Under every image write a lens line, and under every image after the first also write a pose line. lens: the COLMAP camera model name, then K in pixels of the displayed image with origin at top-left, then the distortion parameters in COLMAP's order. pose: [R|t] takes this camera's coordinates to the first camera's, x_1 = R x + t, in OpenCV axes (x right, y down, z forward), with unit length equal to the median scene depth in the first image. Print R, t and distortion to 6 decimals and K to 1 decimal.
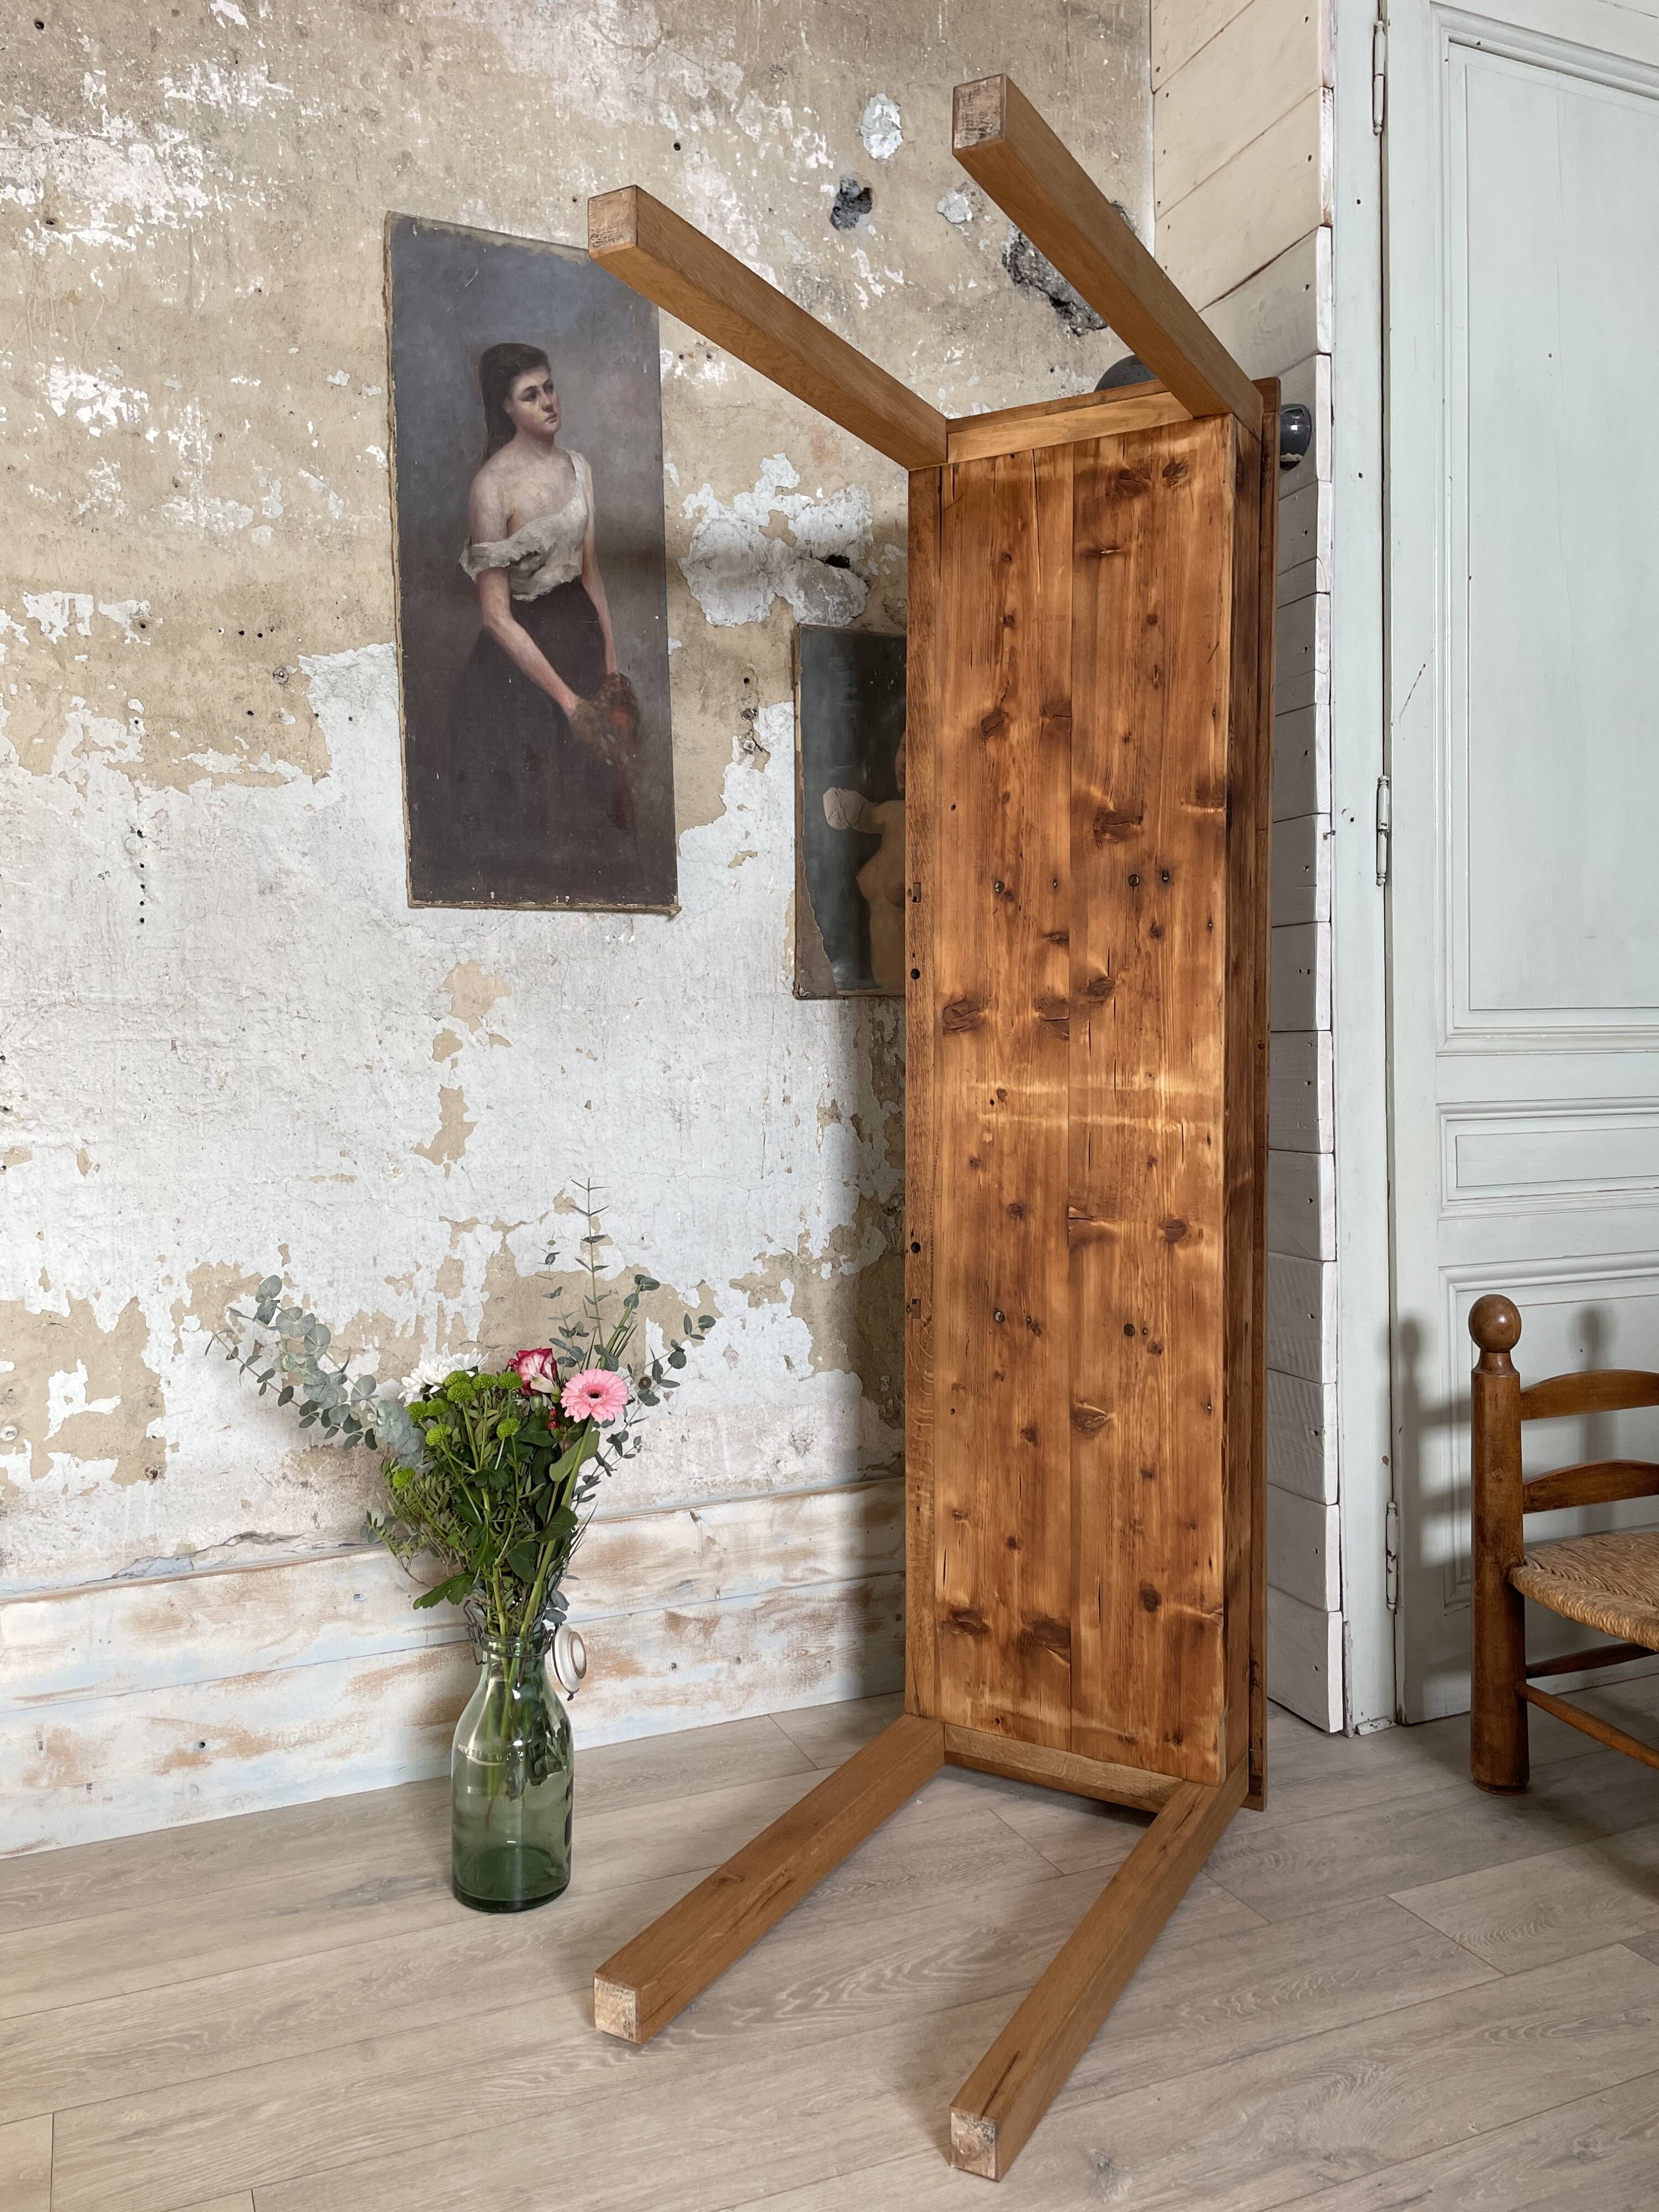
lens RADIAL K [[1678.7, 0, 836.1], [0, 1678.7, 1093.8], [0, 0, 1]] dist [0.090647, -0.115319]
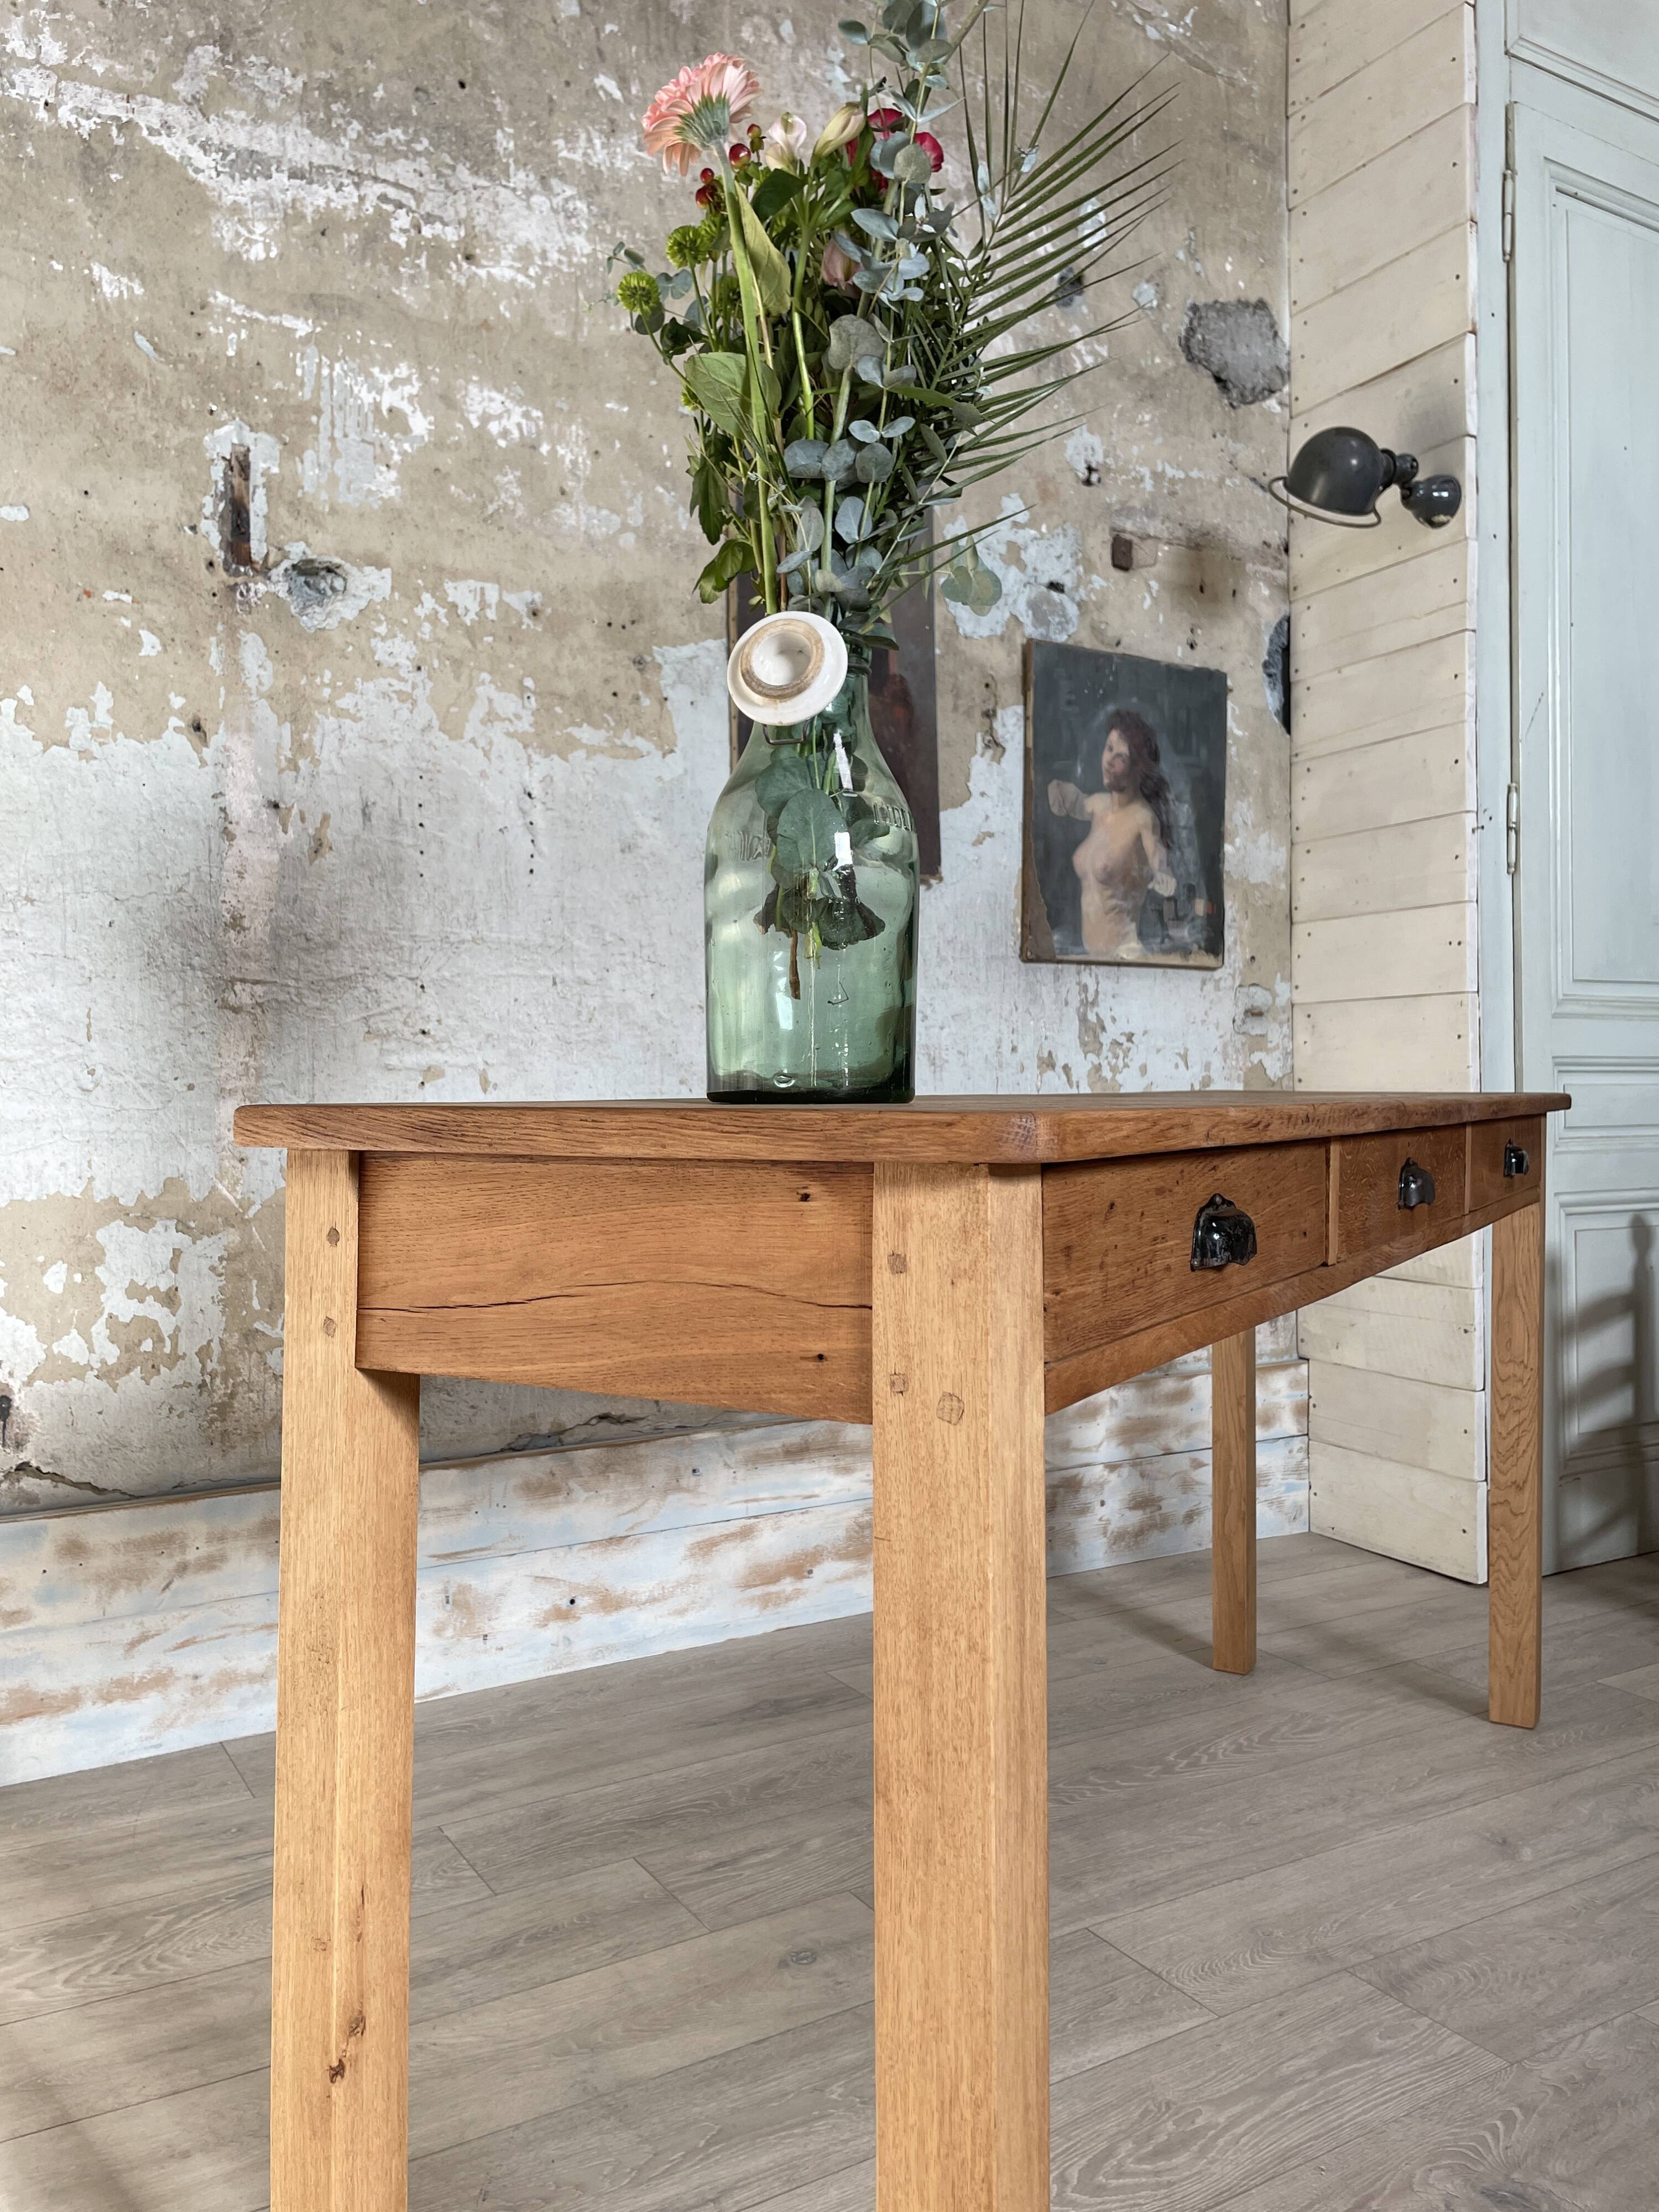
lens RADIAL K [[1678.7, 0, 828.0], [0, 1678.7, 1090.4], [0, 0, 1]] dist [0.090647, -0.115319]
pose [[0.991280, 0.007739, 0.131544, -0.335163], [-0.003423, 0.999449, -0.033003, 0.076565], [-0.131727, 0.032265, 0.990761, -0.133052]]
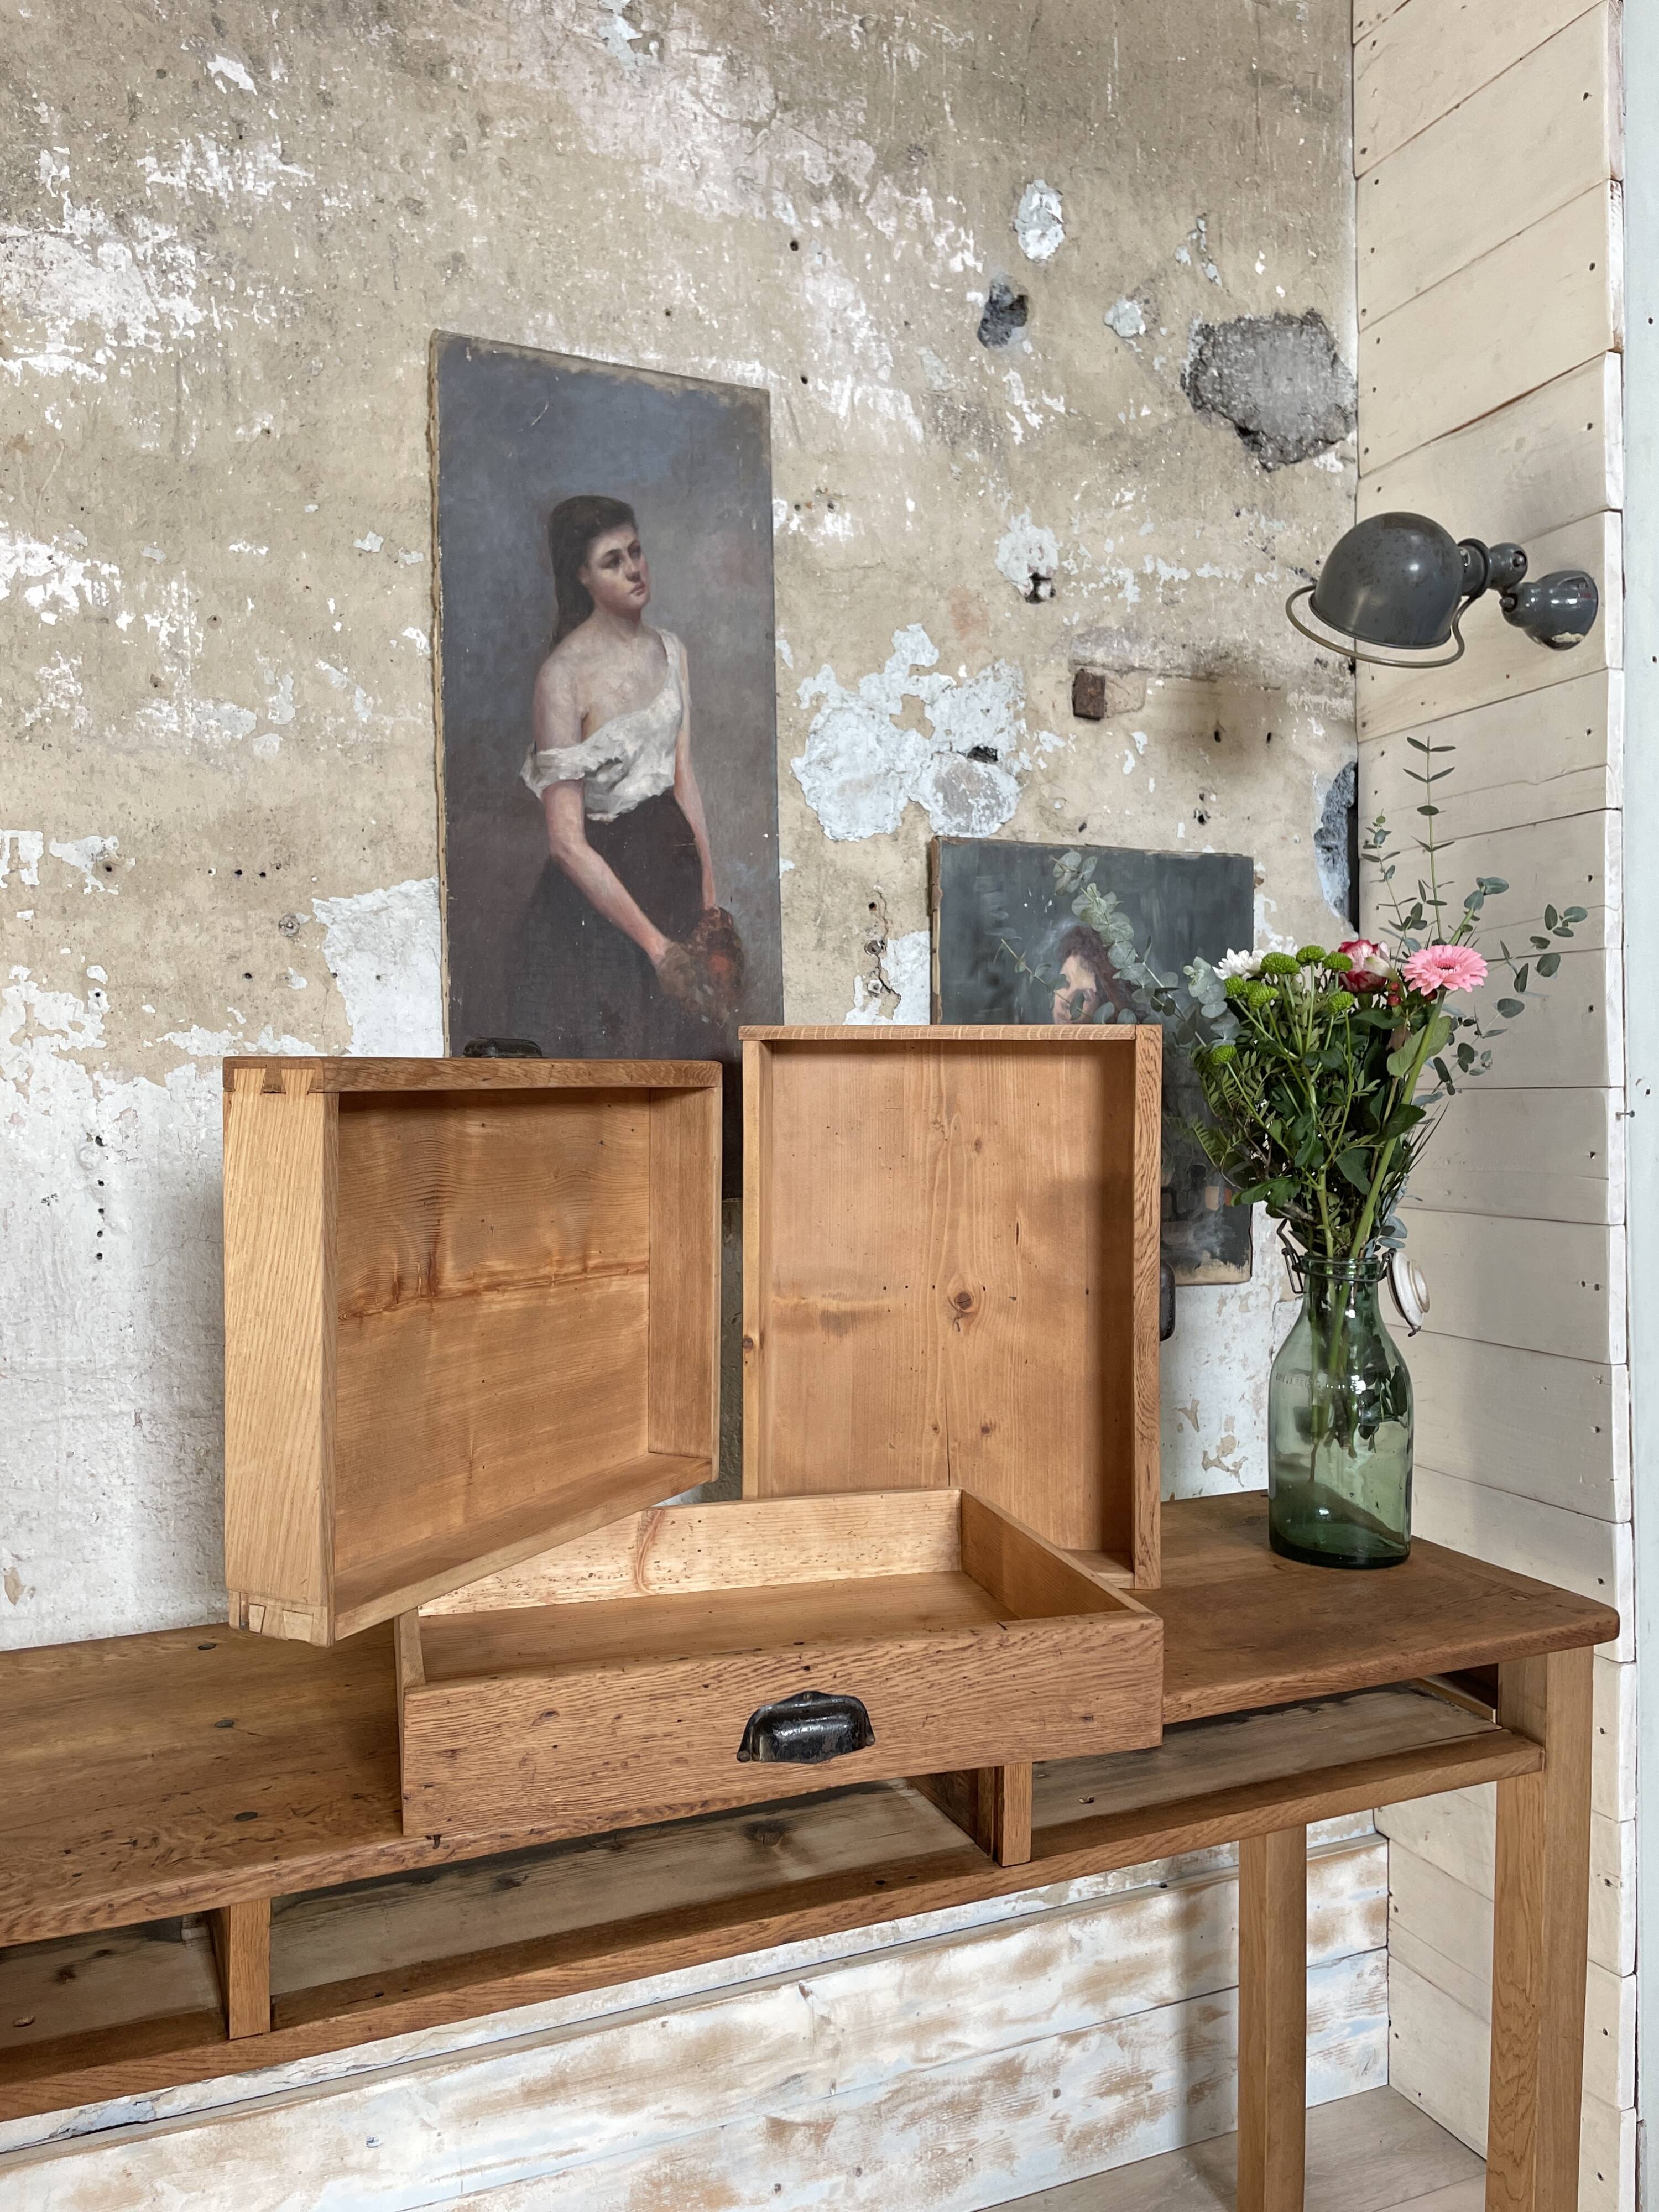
lens RADIAL K [[1678.7, 0, 833.1], [0, 1678.7, 1099.4], [0, 0, 1]] dist [0.090647, -0.115319]
pose [[0.999973, 0.004812, 0.005565, -0.081312], [-0.004679, 0.999711, -0.023599, -0.145044], [-0.005677, 0.023573, 0.999706, 0.225113]]
